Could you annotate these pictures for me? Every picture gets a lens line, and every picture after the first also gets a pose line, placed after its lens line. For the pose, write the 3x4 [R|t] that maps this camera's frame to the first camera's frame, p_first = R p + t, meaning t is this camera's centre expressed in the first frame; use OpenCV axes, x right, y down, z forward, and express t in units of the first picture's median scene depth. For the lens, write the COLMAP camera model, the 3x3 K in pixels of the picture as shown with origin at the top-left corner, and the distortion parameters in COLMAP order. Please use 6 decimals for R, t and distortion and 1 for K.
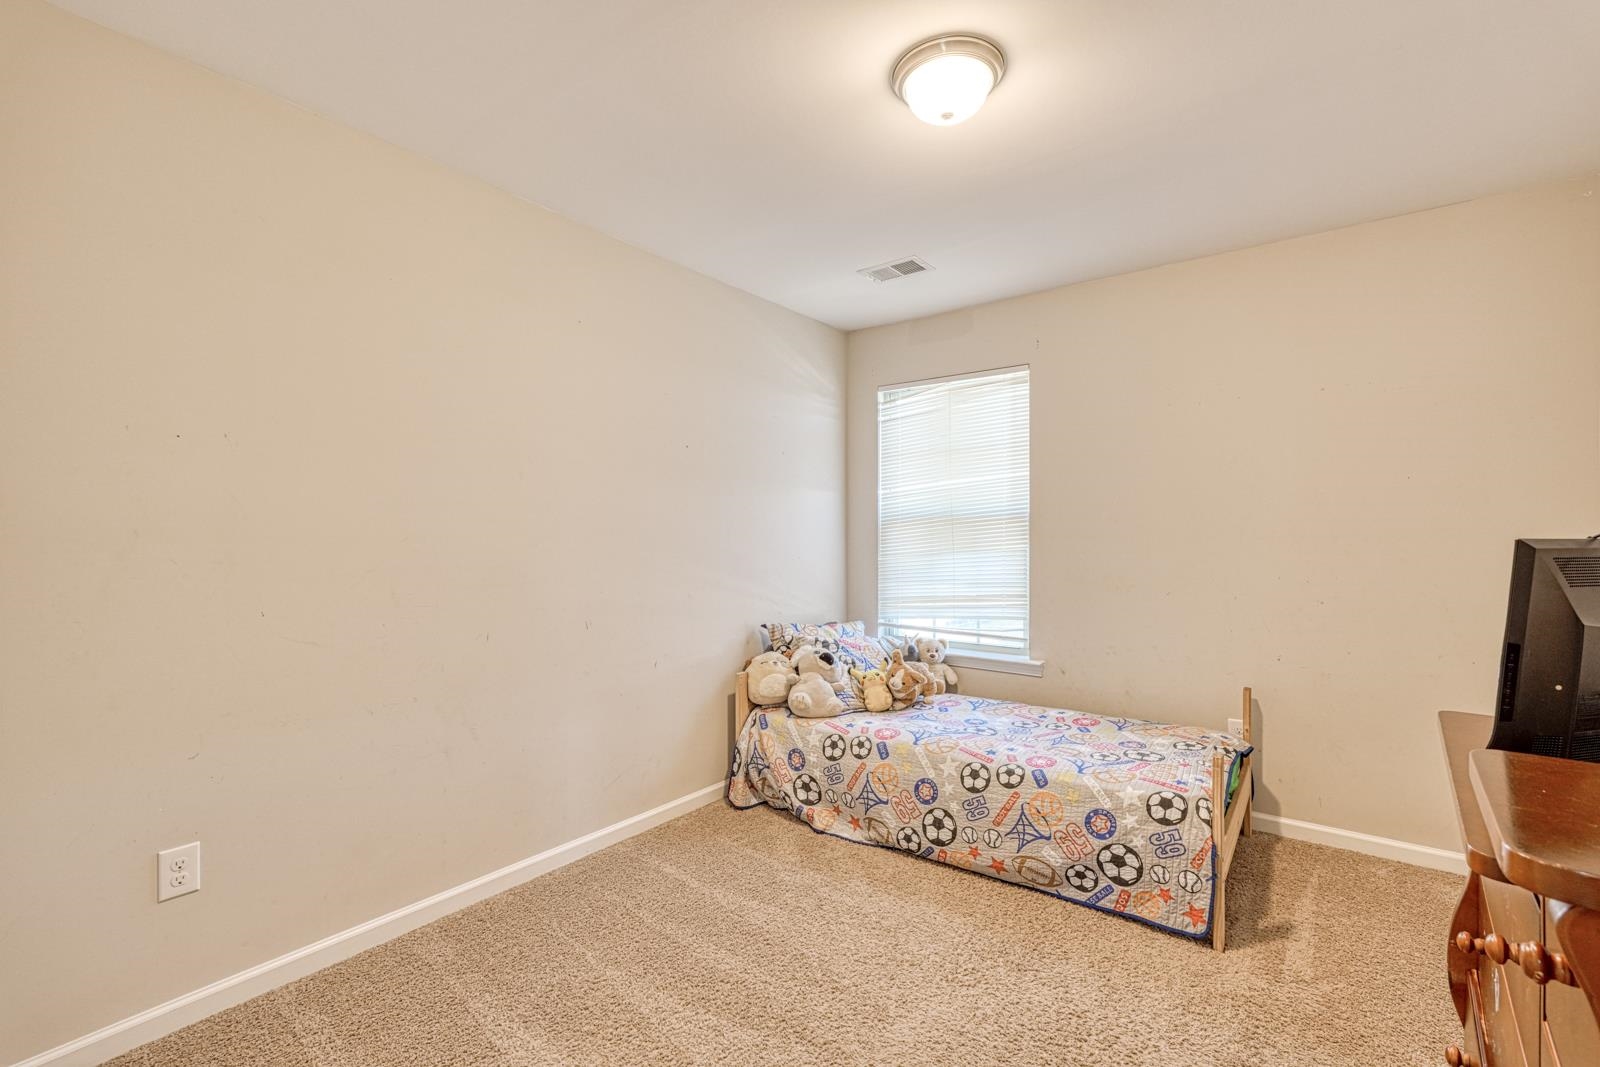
lens RADIAL K [[703.6, 0, 813.8], [0, 703.6, 529.8], [0, 0, 1]] dist [0.000727, 0.000698]
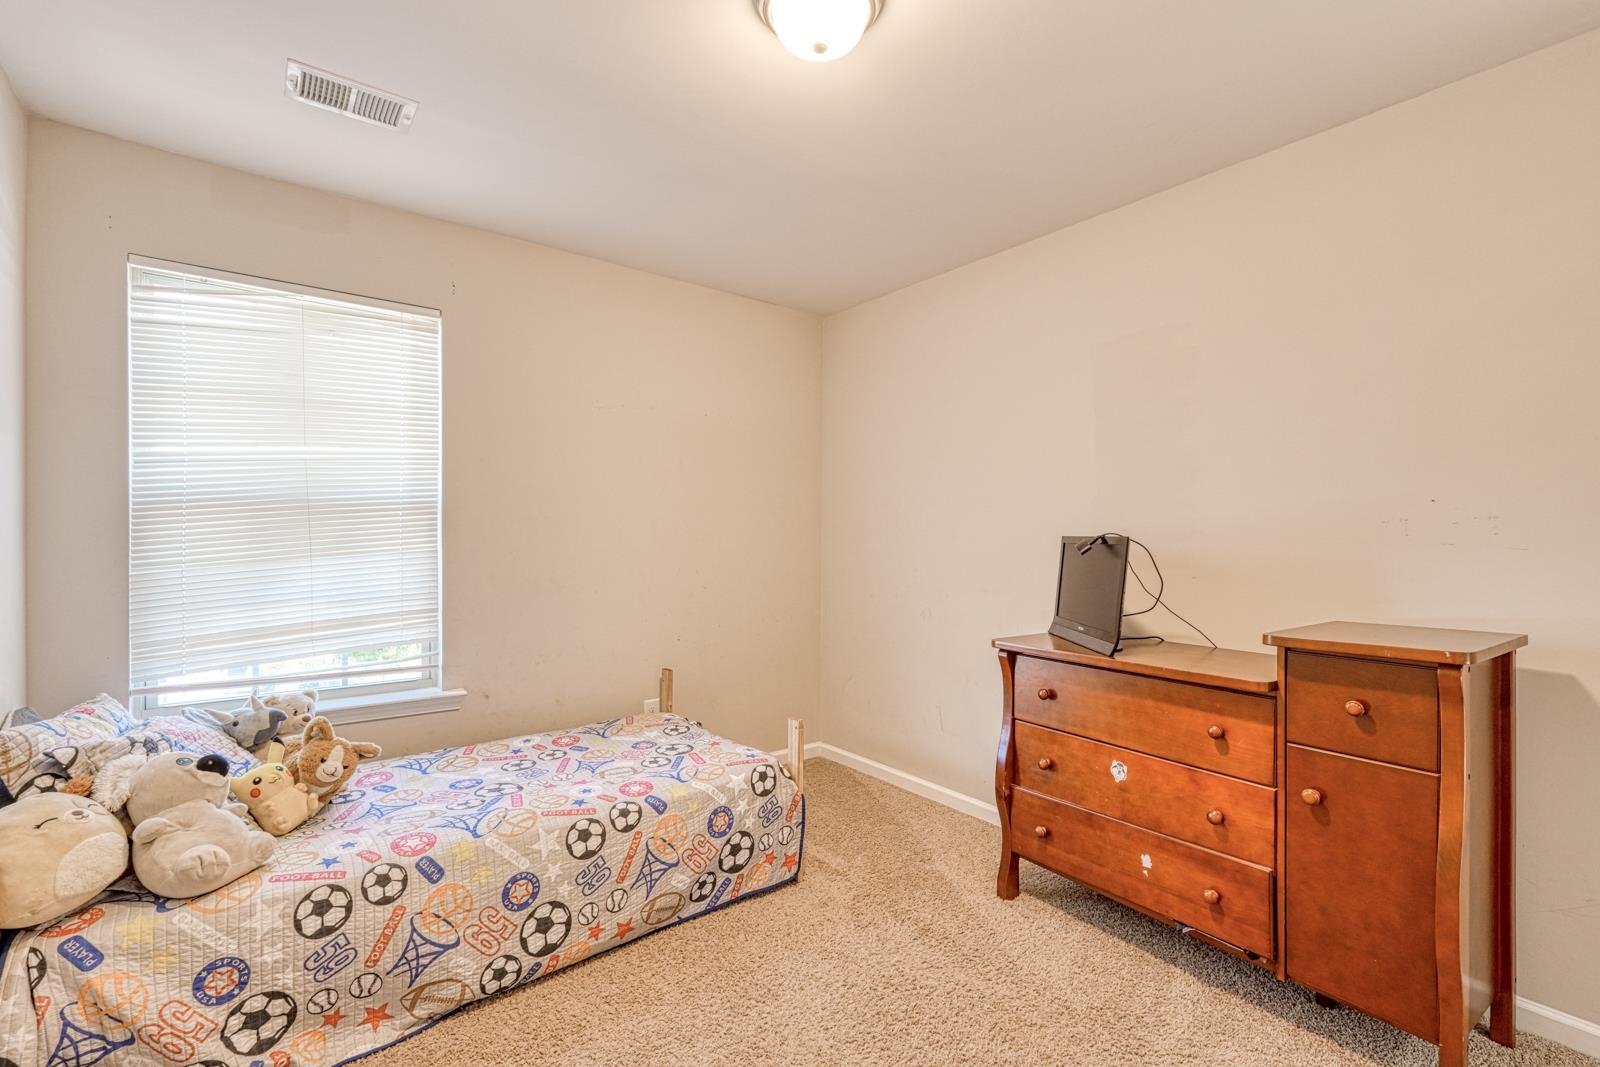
lens RADIAL K [[703.6, 0, 813.8], [0, 703.6, 529.8], [0, 0, 1]] dist [0.000727, 0.000698]
pose [[0.252458, 0.009366, 0.967562, -0.456196], [-0.015335, 0.999866, -0.005678, 0.005481], [-0.967486, -0.013404, 0.252568, 0.536818]]
